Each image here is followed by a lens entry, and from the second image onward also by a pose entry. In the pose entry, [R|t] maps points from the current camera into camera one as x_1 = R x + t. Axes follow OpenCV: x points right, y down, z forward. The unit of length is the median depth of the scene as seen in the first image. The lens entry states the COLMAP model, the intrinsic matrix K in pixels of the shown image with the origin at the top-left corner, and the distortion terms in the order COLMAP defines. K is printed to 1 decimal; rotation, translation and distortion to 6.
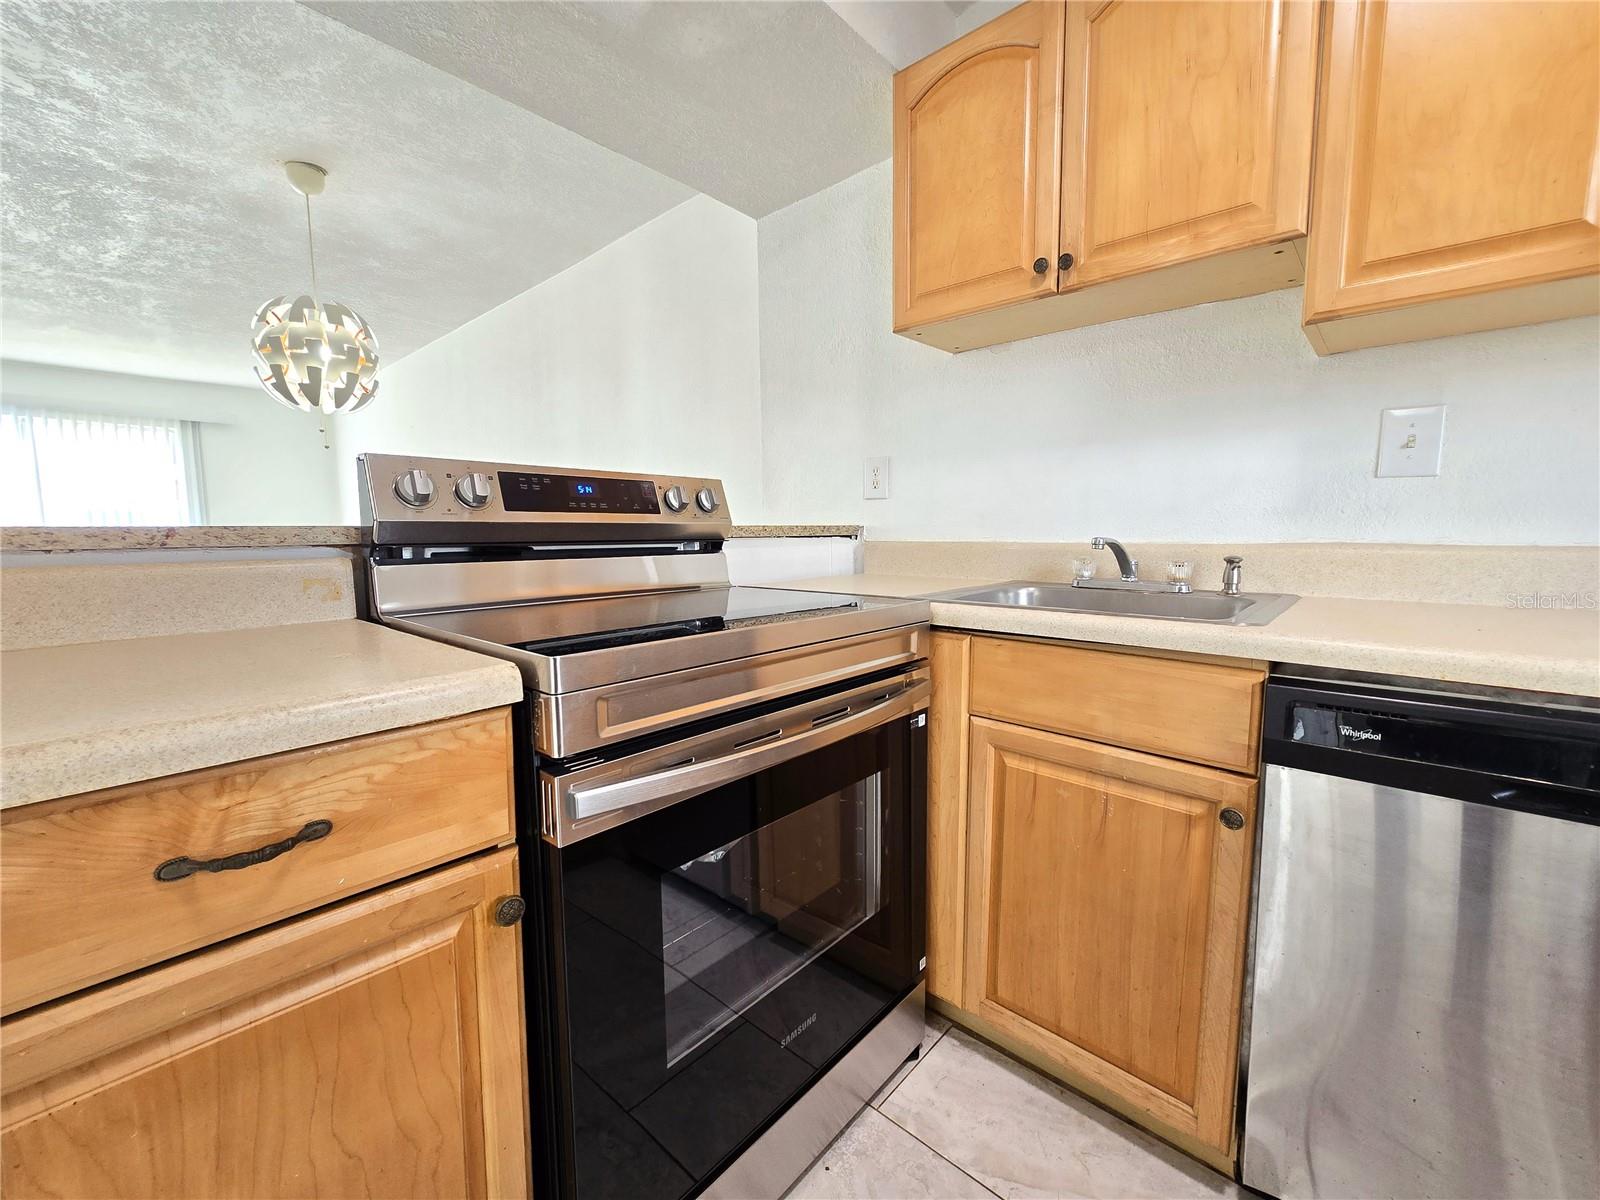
lens RADIAL K [[651.2, 0, 804.2], [0, 651.2, 594.1], [0, 0, 1]] dist [-0.000664, 0.000677]
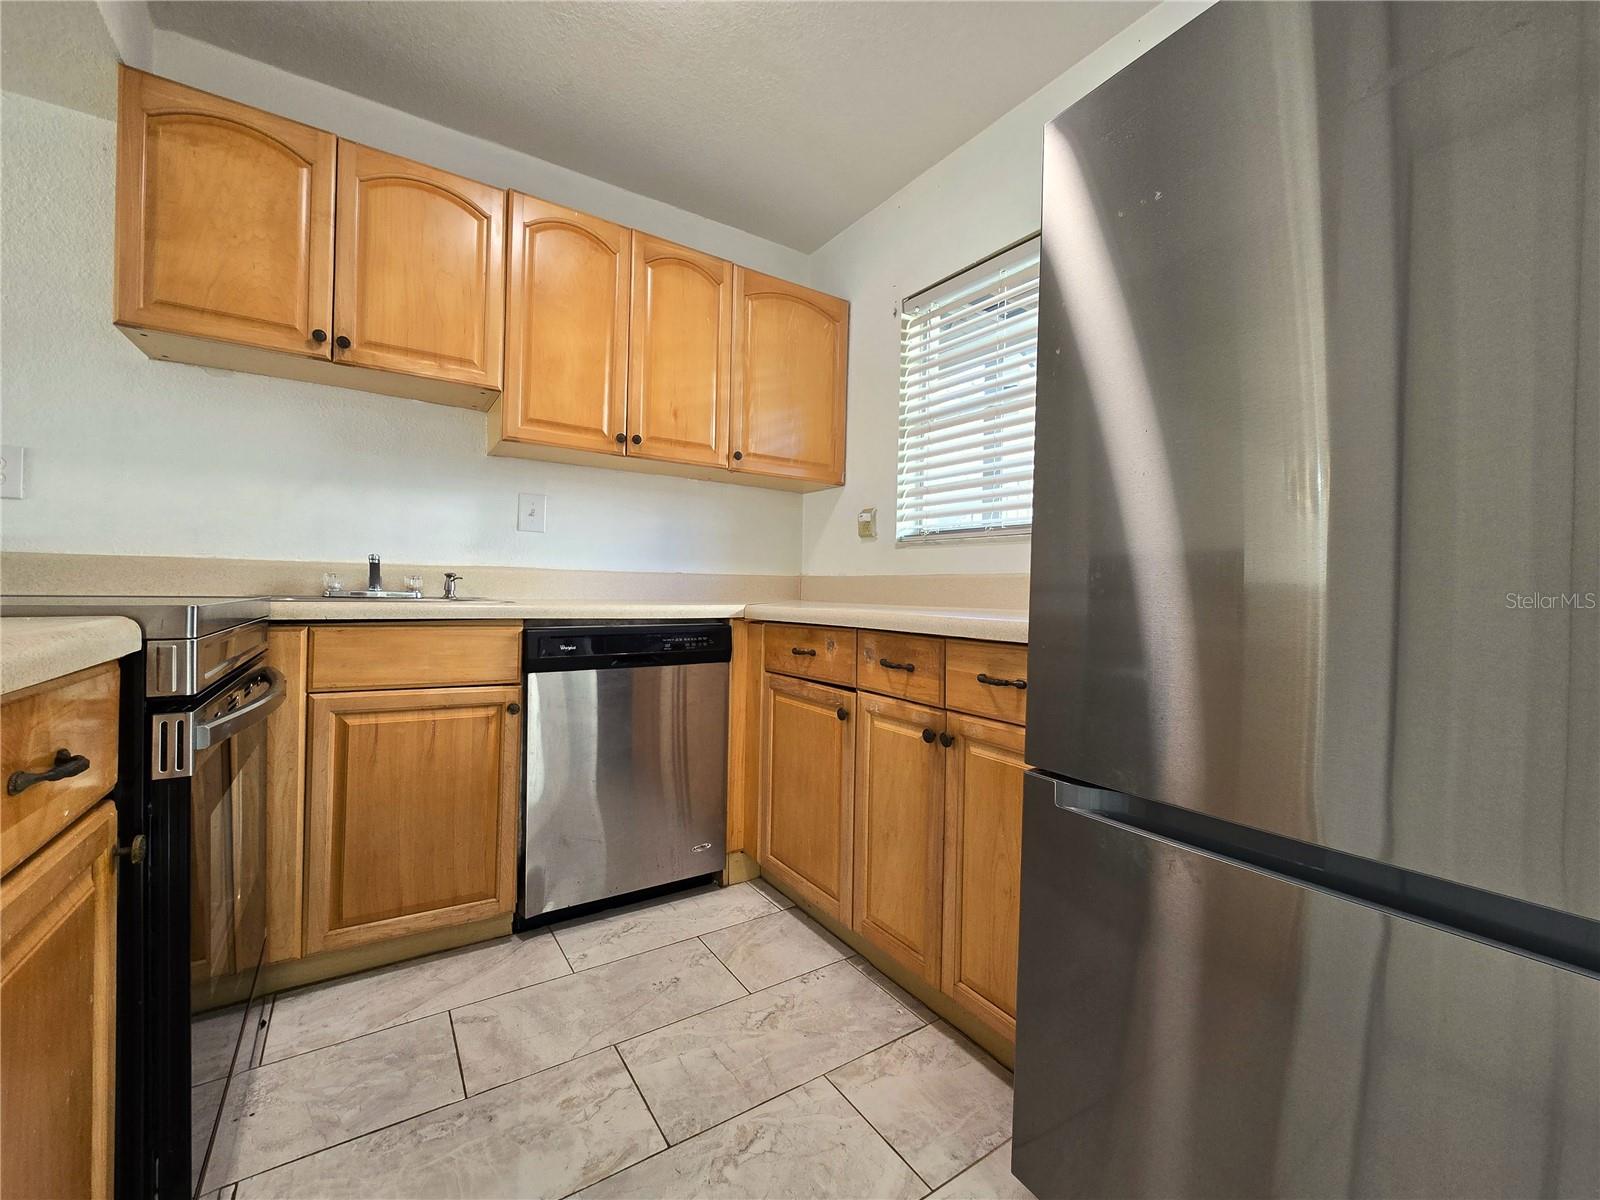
lens RADIAL K [[658.2, 0, 802.8], [0, 658.2, 594.7], [0, 0, 1]] dist [-0.001815, -0.000405]
pose [[0.251726, 0.005403, 0.967783, -0.689579], [0.075817, 0.996801, -0.025286, 0.104863], [-0.964824, 0.079739, 0.250511, -0.193833]]
